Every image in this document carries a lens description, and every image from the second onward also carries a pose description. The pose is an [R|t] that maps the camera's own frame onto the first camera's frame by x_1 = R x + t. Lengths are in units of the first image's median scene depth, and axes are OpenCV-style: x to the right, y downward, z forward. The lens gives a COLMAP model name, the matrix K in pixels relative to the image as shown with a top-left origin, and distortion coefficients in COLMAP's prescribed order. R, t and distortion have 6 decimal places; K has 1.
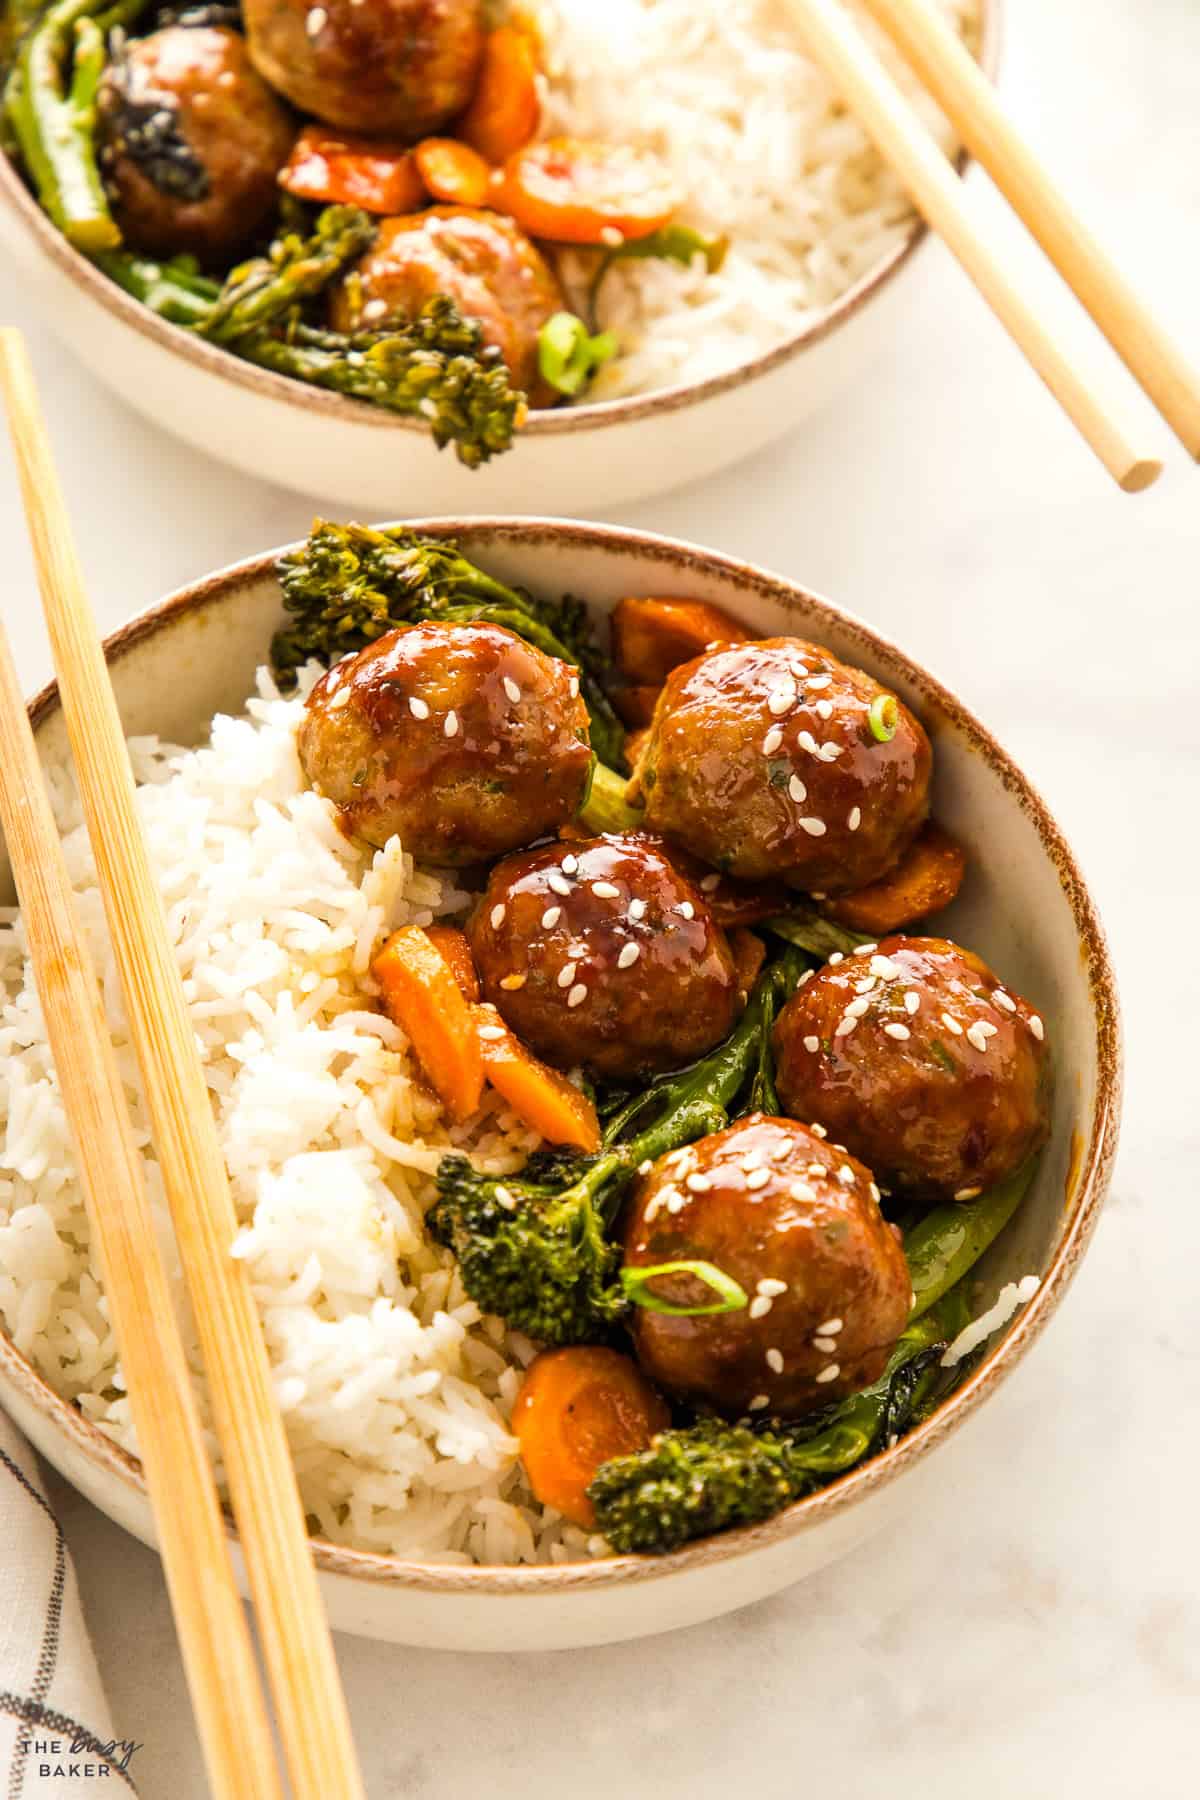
lens RADIAL K [[5548.9, 0, 600.0], [0, 5548.9, 900.0], [0, 0, 1]] dist [0.327996, 1.713478]
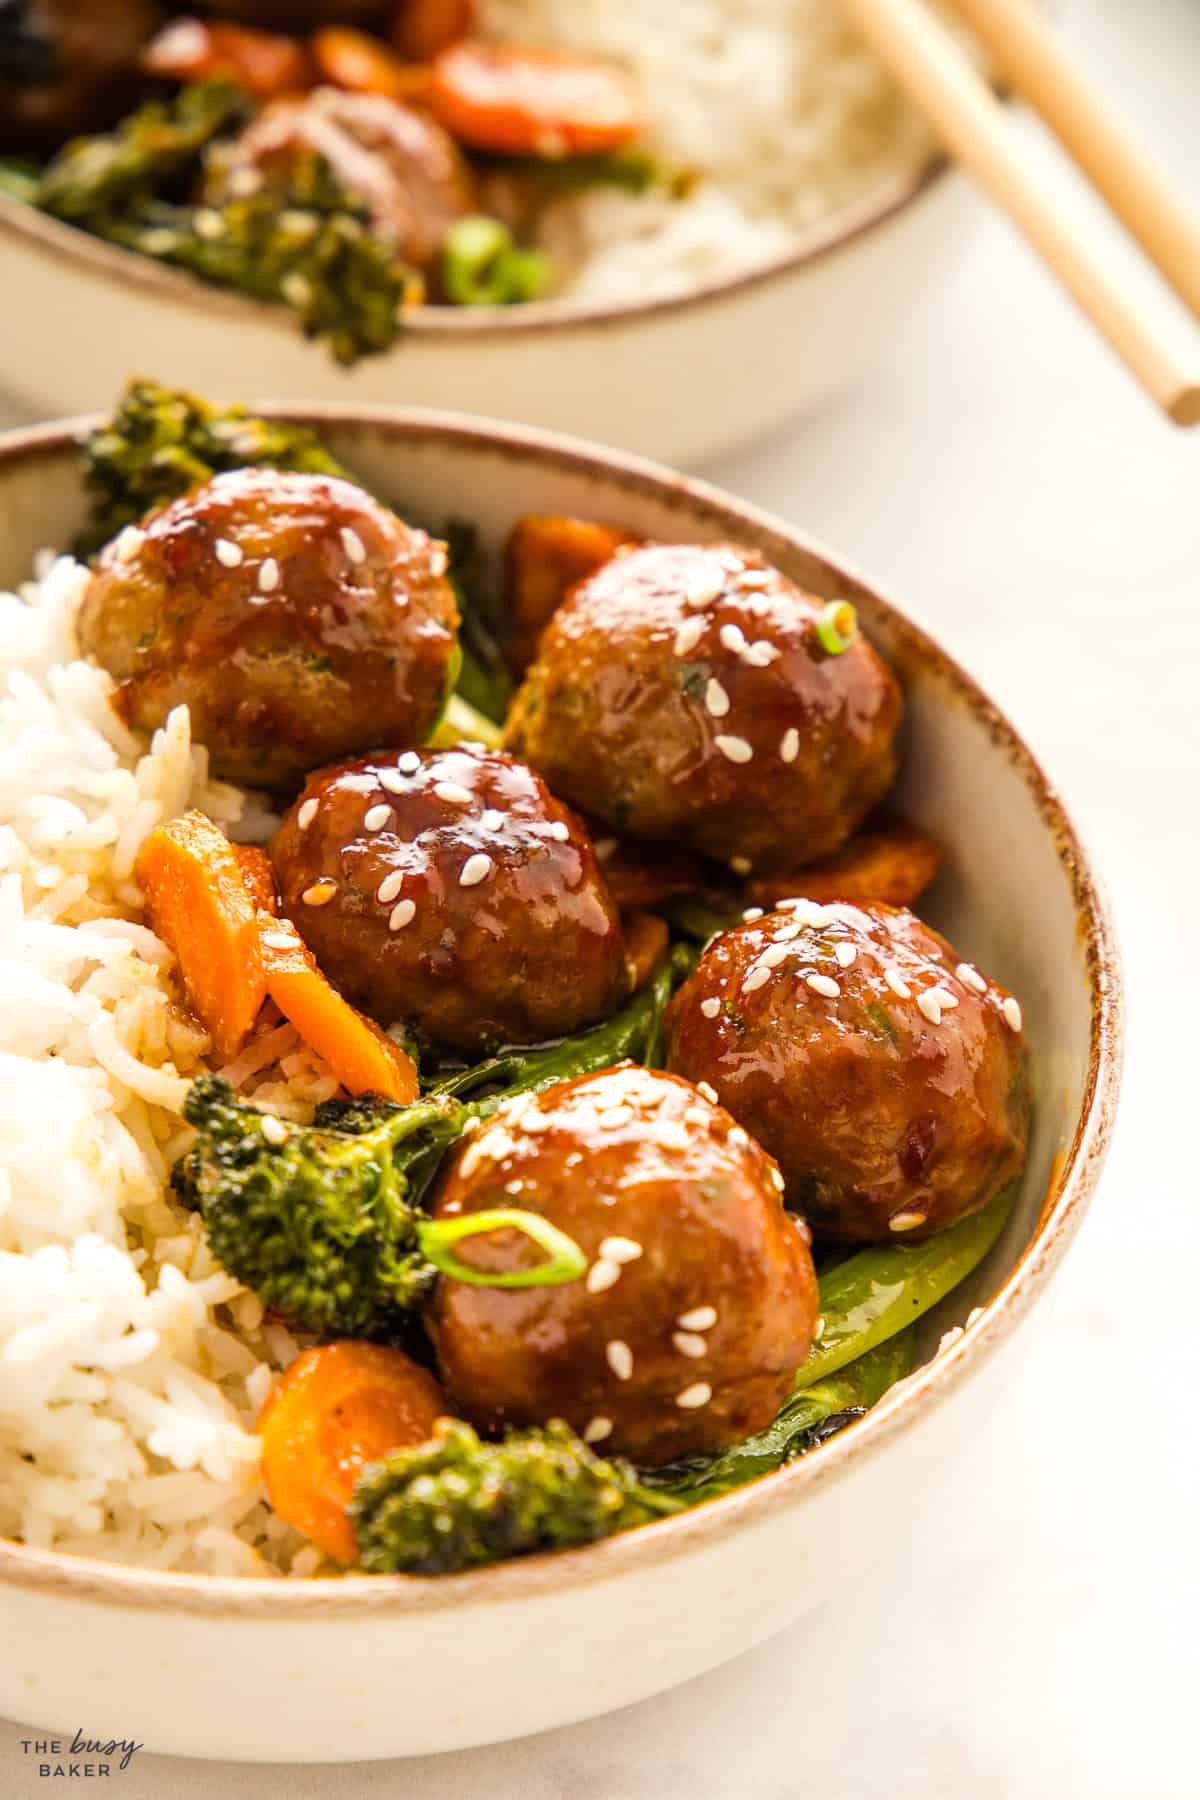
lens RADIAL K [[5548.9, 0, 600.0], [0, 5548.9, 900.0], [0, 0, 1]] dist [0.327996, 1.713478]
pose [[0.997376, 0.060296, -0.040076, 0.052523], [-0.067614, 0.973642, -0.217827, 0.176927], [0.025886, 0.219965, 0.975164, 0.263979]]
